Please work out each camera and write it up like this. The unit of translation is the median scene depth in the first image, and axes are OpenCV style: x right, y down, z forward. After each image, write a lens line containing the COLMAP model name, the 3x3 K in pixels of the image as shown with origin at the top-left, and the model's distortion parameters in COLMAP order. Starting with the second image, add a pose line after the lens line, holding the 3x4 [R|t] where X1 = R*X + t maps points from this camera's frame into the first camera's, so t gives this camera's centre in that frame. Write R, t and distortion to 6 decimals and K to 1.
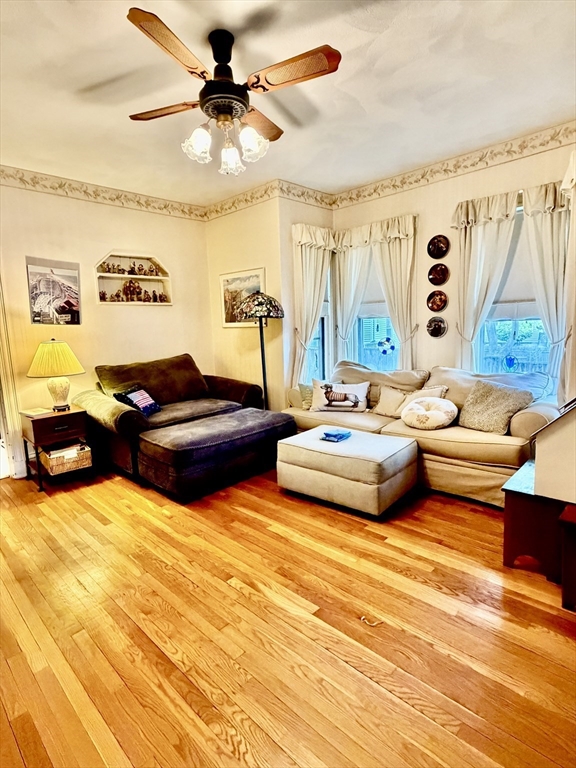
lens RADIAL K [[409.2, 0, 288.0], [0, 409.2, 384.0], [0, 0, 1]] dist [-0.000459, 0.000098]
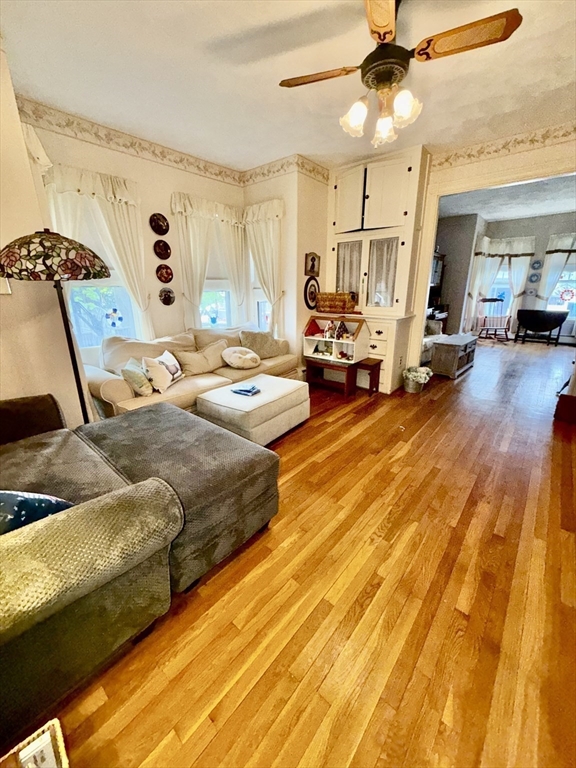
lens RADIAL K [[305.3, 0, 288.1], [0, 305.3, 380.7], [0, 0, 1]] dist [-0.000991, -0.000240]
pose [[-0.064410, -0.253925, 0.965077, -0.731693], [0.158459, 0.952213, 0.261115, -0.107049], [-0.985262, 0.169743, -0.021095, 0.922945]]
